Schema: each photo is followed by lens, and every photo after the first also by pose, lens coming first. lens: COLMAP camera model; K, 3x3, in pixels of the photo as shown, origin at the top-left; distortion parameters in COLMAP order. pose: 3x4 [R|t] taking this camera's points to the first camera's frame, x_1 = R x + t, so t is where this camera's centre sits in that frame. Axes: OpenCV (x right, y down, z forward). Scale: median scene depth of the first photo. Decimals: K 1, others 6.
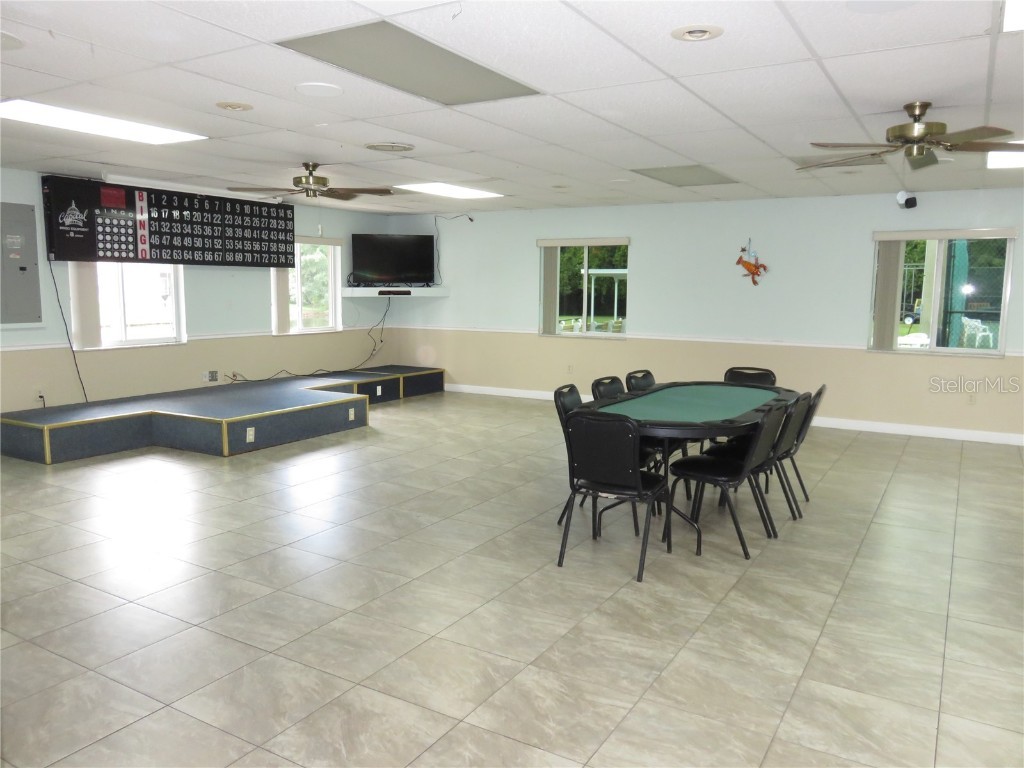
lens RADIAL K [[770.5, 0, 513.5], [0, 770.5, 385.0], [0, 0, 1]] dist [-0.026343, 0.017861]
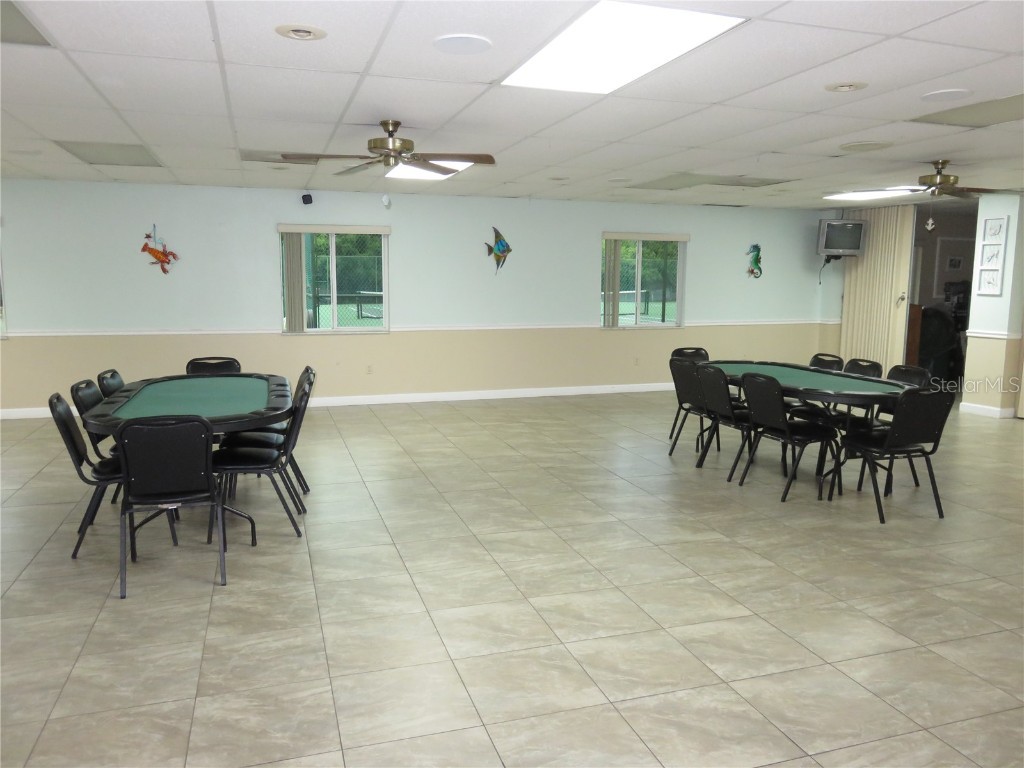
lens RADIAL K [[770.5, 0, 518.3], [0, 770.5, 382.0], [0, 0, 1]] dist [-0.026343, 0.017861]
pose [[0.646982, -0.105957, 0.755108, -0.310112], [0.095405, 0.993765, 0.057701, -0.017316], [-0.756513, 0.034710, 0.653057, 0.092781]]
